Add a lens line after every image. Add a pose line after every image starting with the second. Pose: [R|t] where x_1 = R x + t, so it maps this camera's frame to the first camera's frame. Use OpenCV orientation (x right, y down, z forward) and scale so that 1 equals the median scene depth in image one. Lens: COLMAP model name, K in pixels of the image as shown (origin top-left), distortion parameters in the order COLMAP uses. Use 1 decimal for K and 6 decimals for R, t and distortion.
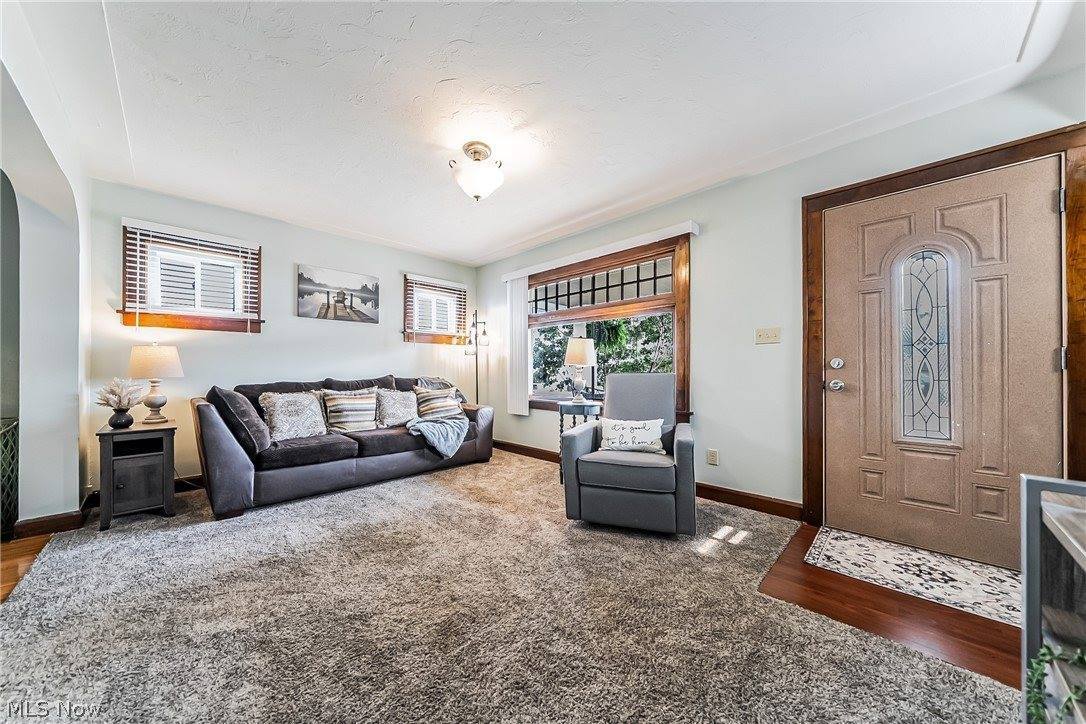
lens RADIAL K [[373.1, 0, 546.1], [0, 373.1, 366.8], [0, 0, 1]] dist [-0.000676, -0.000006]
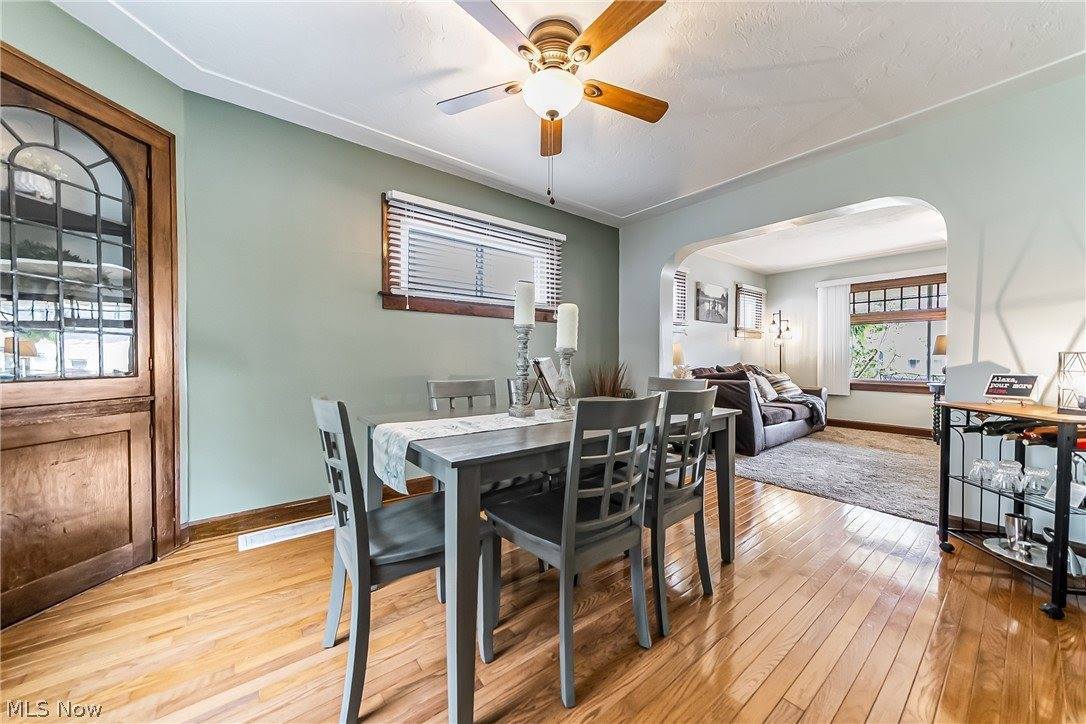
lens RADIAL K [[377.6, 0, 542.3], [0, 377.6, 356.8], [0, 0, 1]] dist [-0.002721, -0.000083]
pose [[0.991427, 0.003780, -0.130609, -0.923509], [-0.002456, 0.999944, 0.010297, -0.010351], [0.130640, -0.009888, 0.991380, -0.401078]]
